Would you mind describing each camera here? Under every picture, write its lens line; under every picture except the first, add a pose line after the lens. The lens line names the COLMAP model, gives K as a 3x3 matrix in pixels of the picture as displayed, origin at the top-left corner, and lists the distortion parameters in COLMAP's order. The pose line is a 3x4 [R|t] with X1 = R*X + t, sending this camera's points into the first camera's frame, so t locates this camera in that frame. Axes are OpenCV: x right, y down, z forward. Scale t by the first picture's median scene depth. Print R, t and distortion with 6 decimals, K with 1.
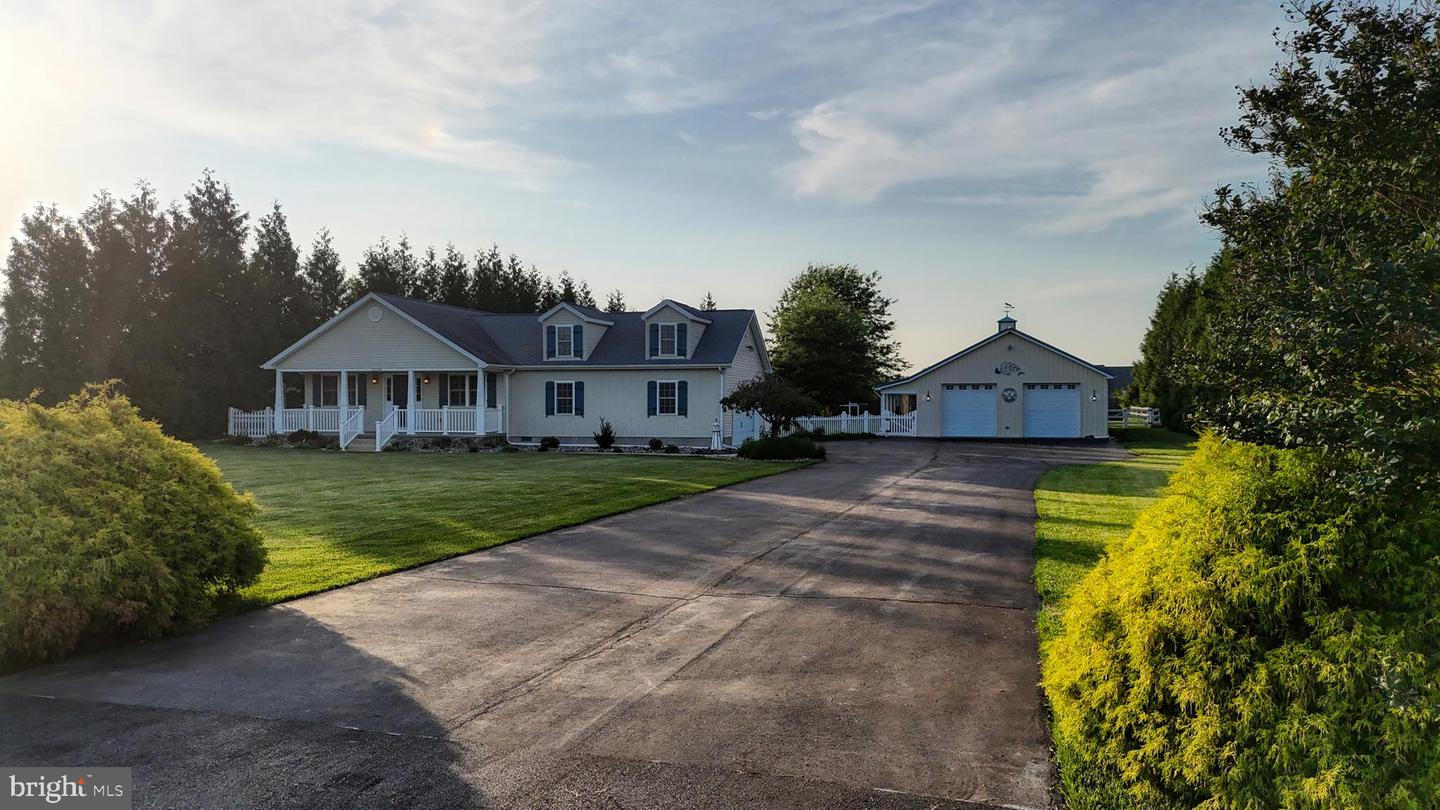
lens RADIAL K [[1069.7, 0, 718.4], [0, 1069.7, 401.7], [0, 0, 1]] dist [0.046050, -0.003868]
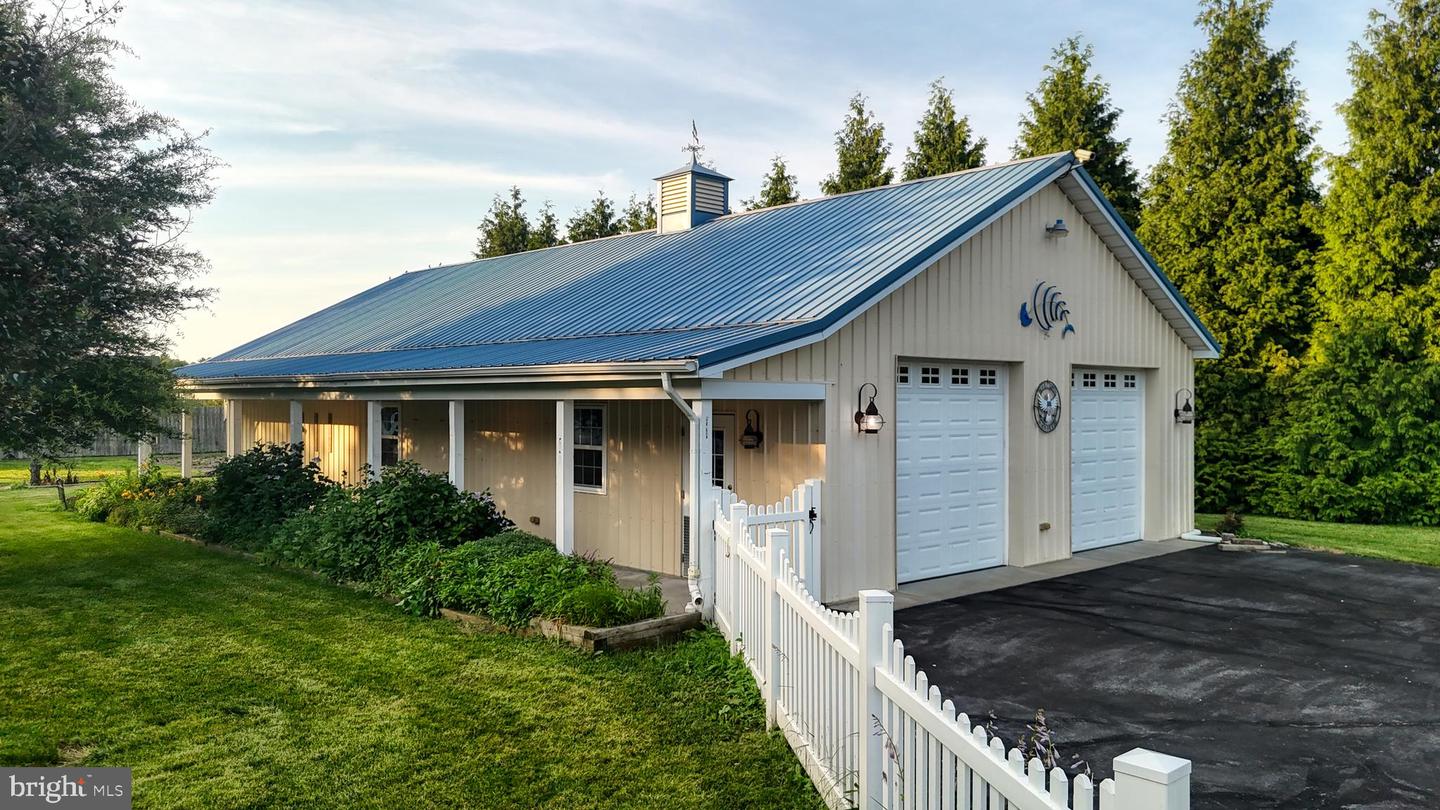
lens RADIAL K [[1069.1, 0, 721.5], [0, 1069.1, 404.5], [0, 0, 1]] dist [0.046112, -0.034209]
pose [[0.547627, -0.000540, 0.836723, 0.000123], [-0.002555, 0.999994, 0.002318, -0.009426], [-0.836719, -0.003407, 0.547622, 1.218343]]
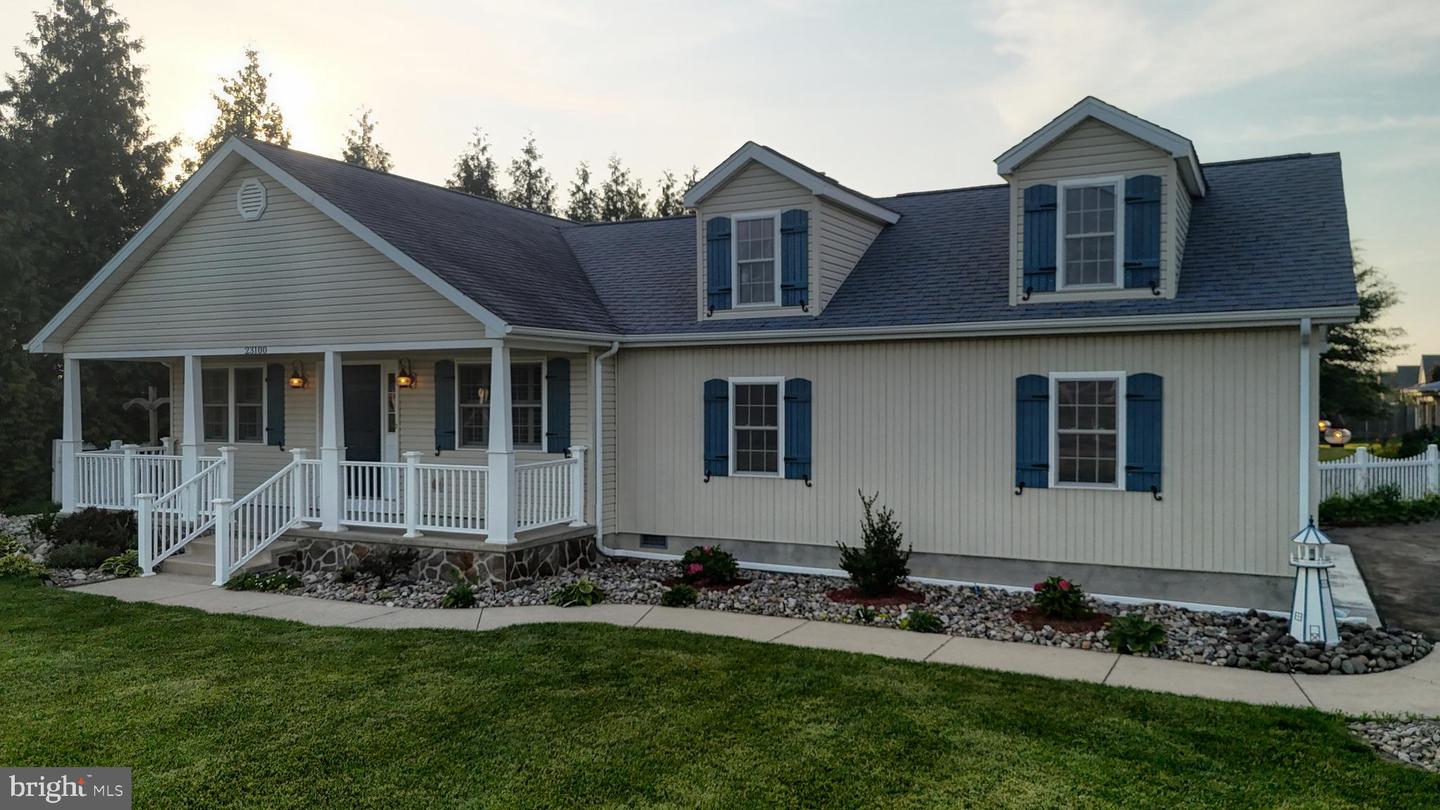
lens RADIAL K [[1069.1, 0, 716.1], [0, 1069.1, 407.8], [0, 0, 1]] dist [0.046112, -0.034209]
pose [[0.971052, 0.000302, -0.238869, -0.074846], [0.001355, 0.999976, 0.006776, -0.011983], [0.238865, -0.006903, 0.971028, 0.667035]]
